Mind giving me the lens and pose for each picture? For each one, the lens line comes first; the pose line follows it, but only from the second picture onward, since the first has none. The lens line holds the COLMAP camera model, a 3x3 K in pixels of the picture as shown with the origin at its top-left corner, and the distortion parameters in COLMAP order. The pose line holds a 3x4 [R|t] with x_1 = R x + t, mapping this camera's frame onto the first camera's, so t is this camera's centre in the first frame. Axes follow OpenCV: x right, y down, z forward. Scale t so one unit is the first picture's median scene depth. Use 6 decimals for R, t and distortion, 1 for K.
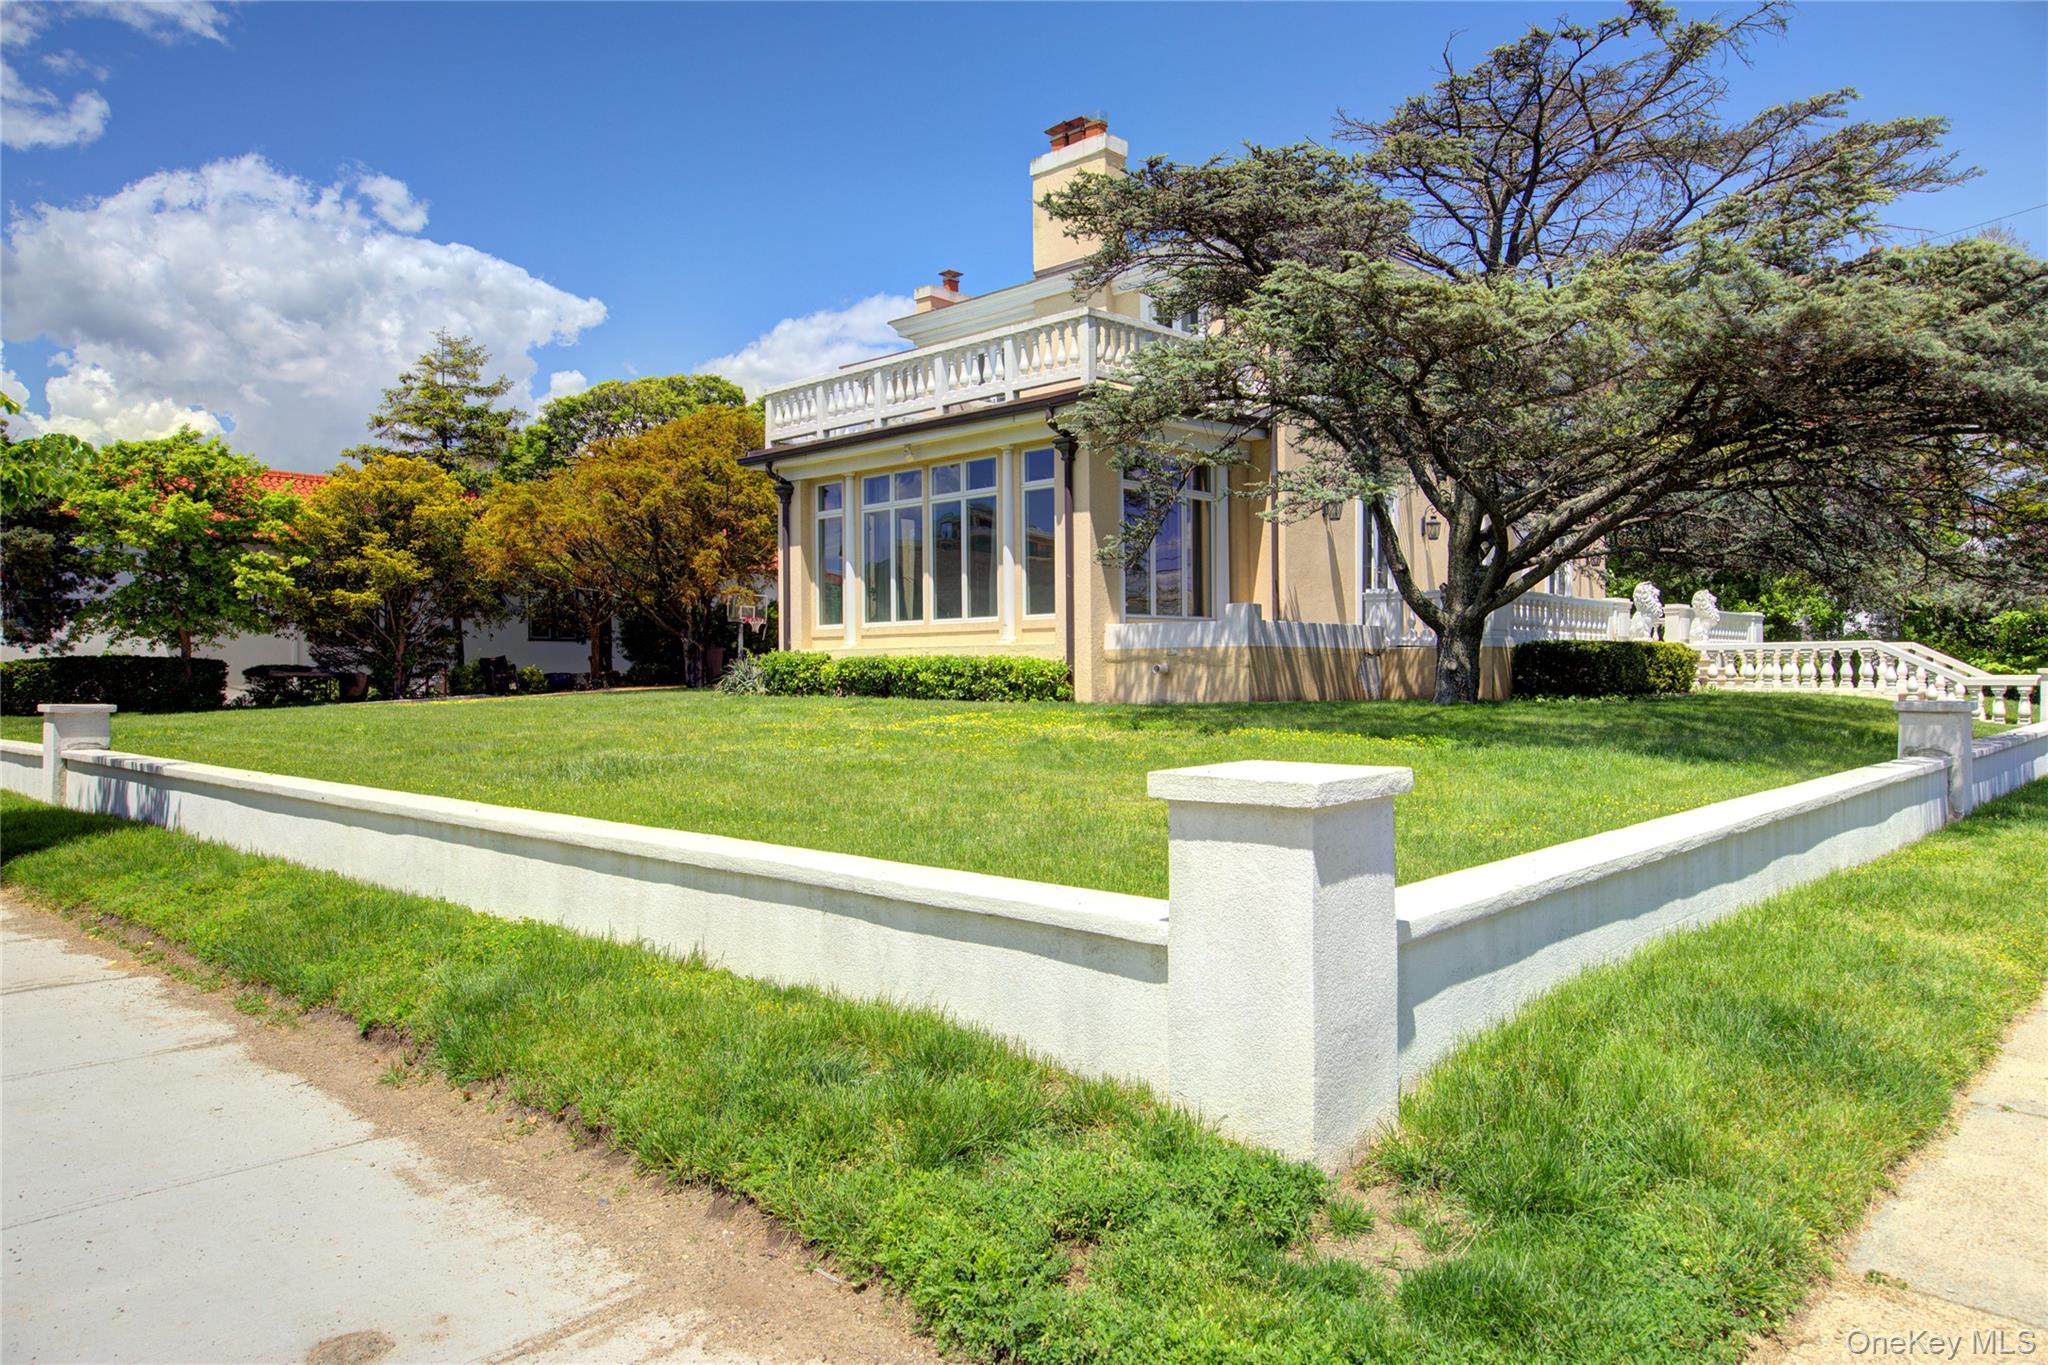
lens RADIAL K [[1341.0, 0, 1024.0], [0, 1341.0, 682.5], [0, 0, 1]] dist [0.014220, 0.009243]
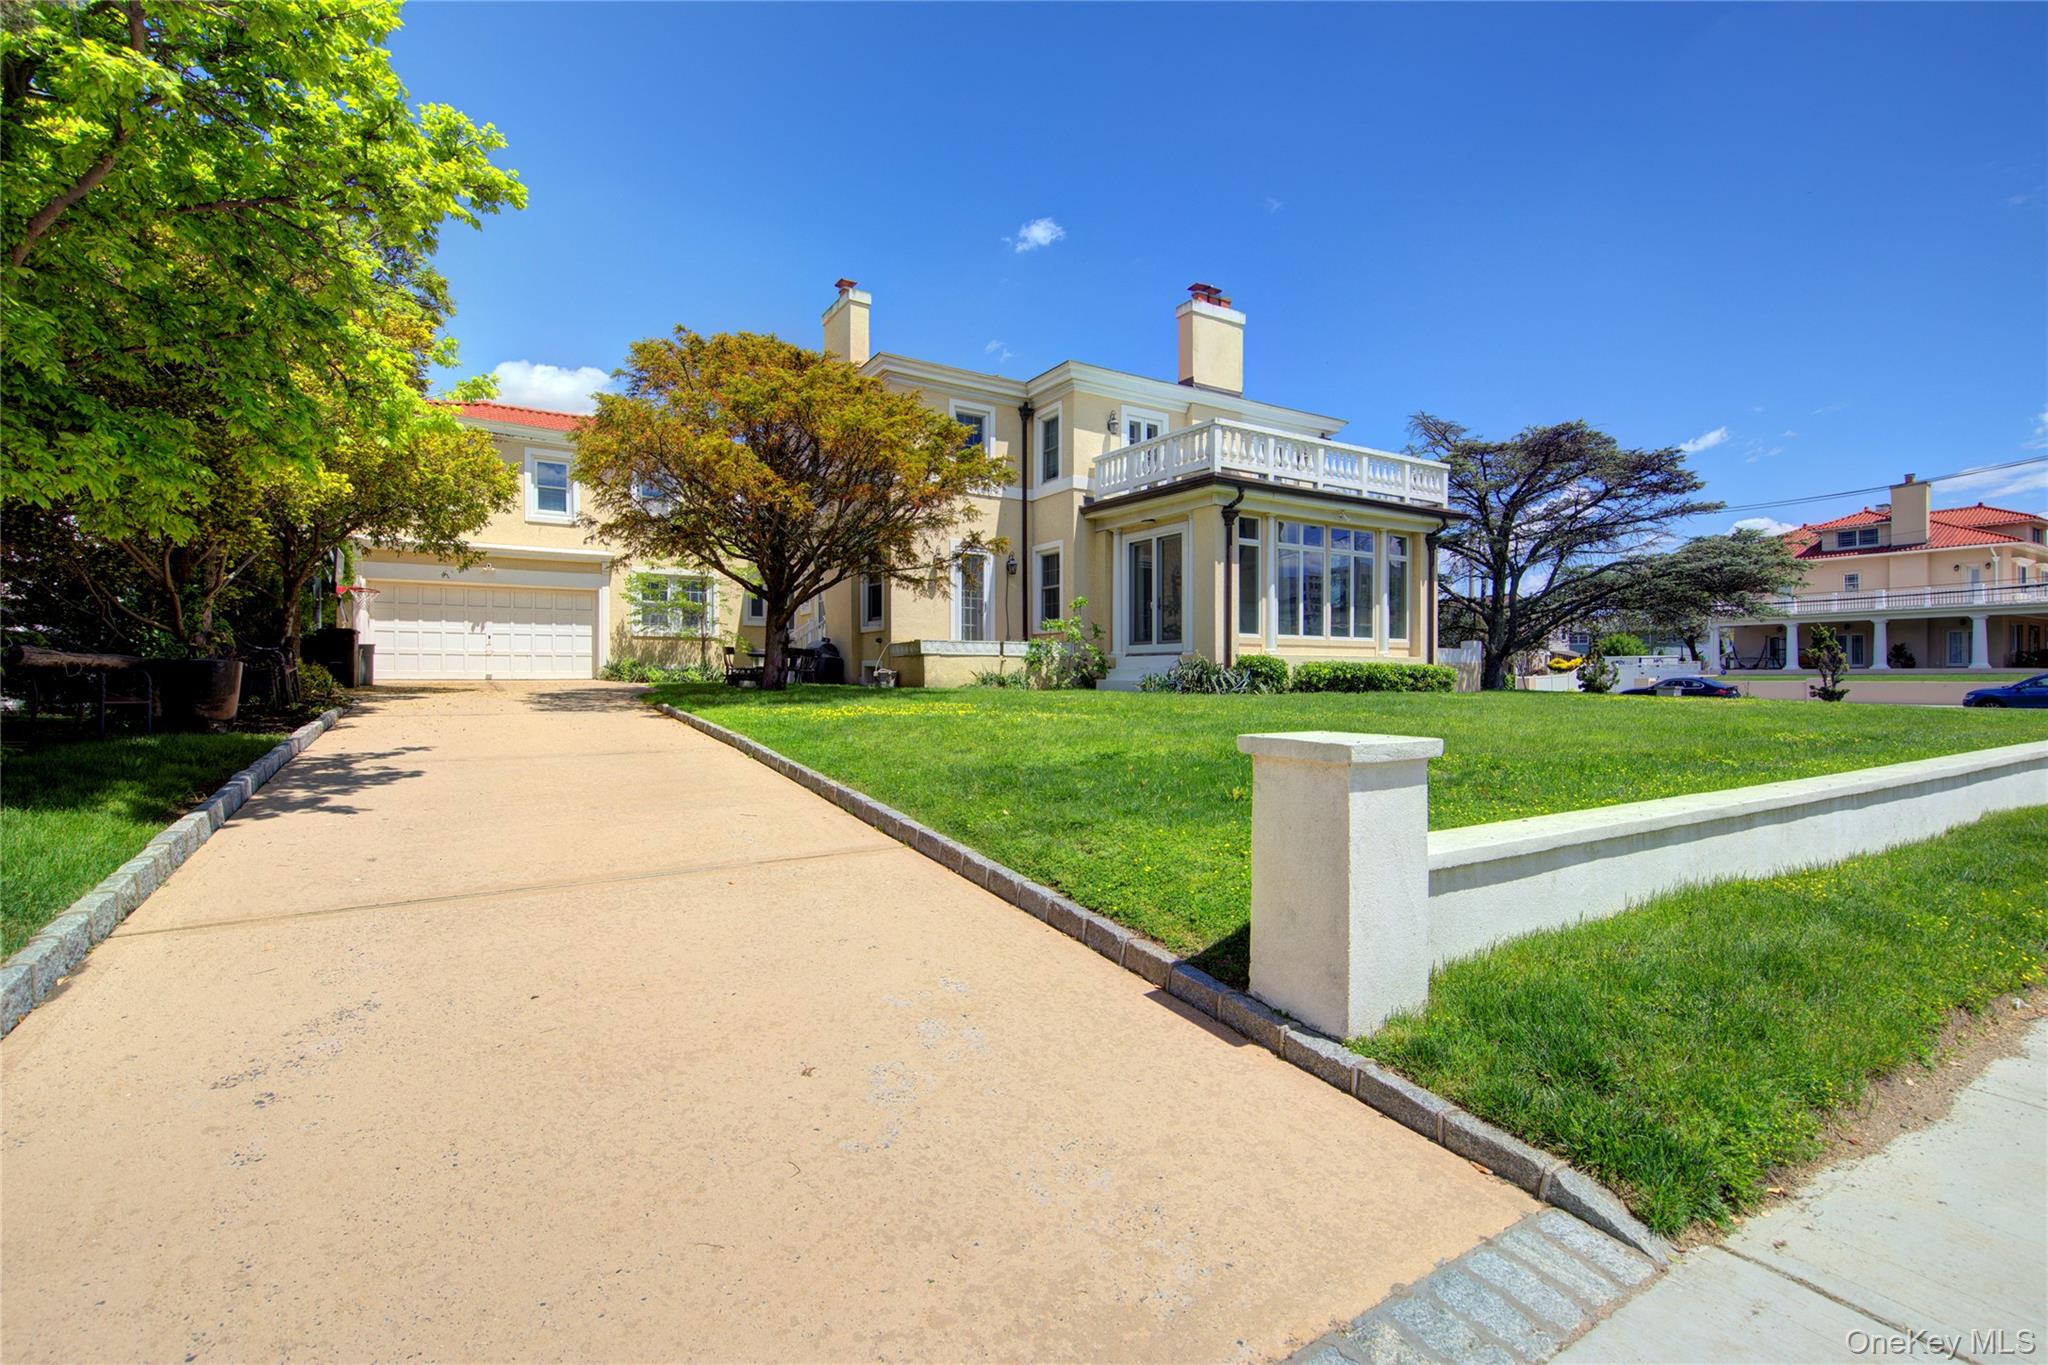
lens RADIAL K [[915.8, 0, 1024.8], [0, 915.8, 679.2], [0, 0, 1]] dist [0.016231, -0.000881]
pose [[0.255830, -0.005179, 0.966708, -1.082317], [-0.006112, 0.999957, 0.006975, -0.006958], [-0.966702, -0.007692, 0.255787, 1.067963]]
